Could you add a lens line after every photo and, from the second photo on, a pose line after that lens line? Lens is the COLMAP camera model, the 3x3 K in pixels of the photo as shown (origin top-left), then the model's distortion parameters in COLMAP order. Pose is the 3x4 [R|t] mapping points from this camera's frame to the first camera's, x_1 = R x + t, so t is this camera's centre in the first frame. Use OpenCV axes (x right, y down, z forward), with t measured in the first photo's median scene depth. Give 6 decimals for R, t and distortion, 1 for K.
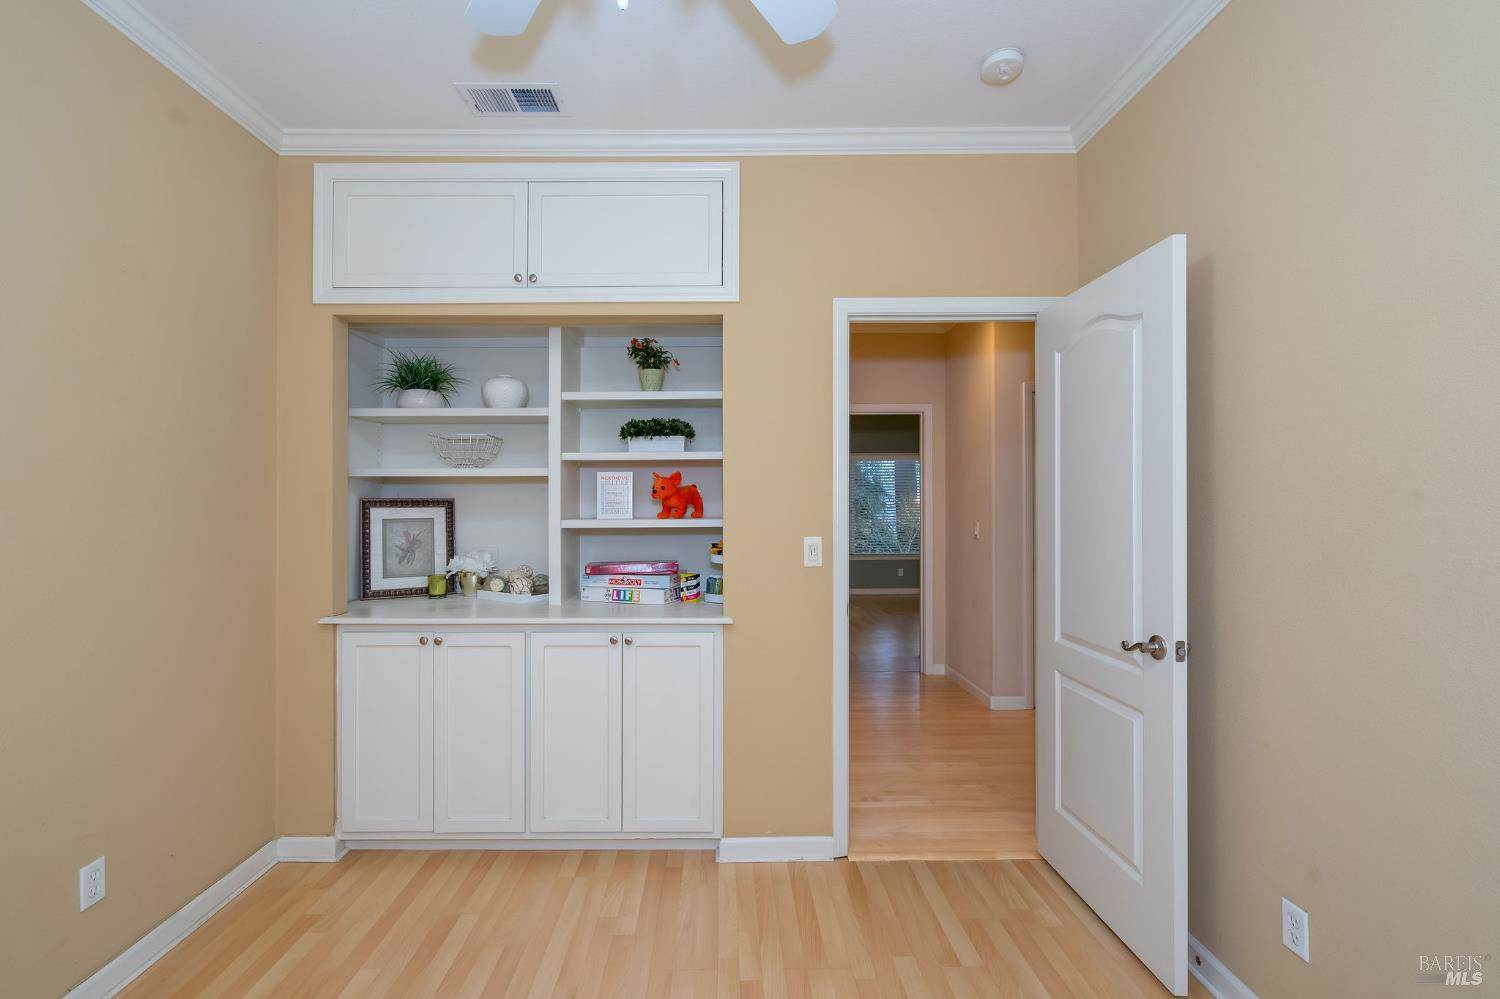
lens RADIAL K [[698.4, 0, 763.1], [0, 698.4, 496.3], [0, 0, 1]] dist [-0.009379, 0.003052]
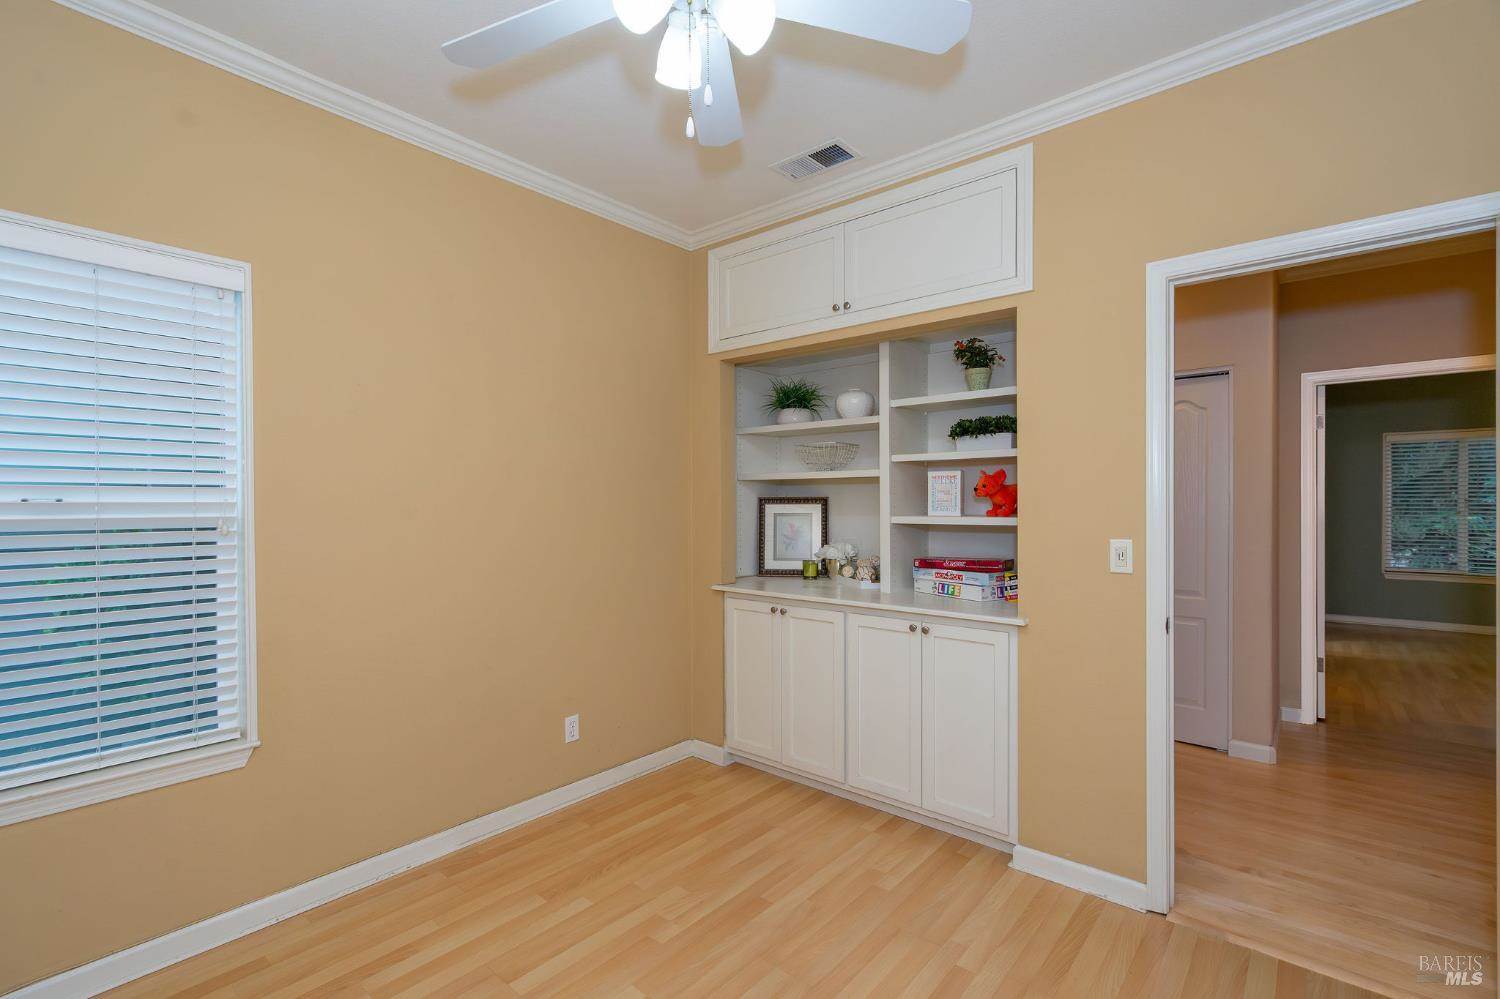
lens RADIAL K [[698.4, 0, 734.0], [0, 698.4, 502.1], [0, 0, 1]] dist [-0.009379, 0.003052]
pose [[0.739446, 0.002825, -0.673210, 0.302105], [0.005931, 0.999925, 0.010712, -0.001983], [0.673190, -0.011914, 0.739374, 0.018102]]
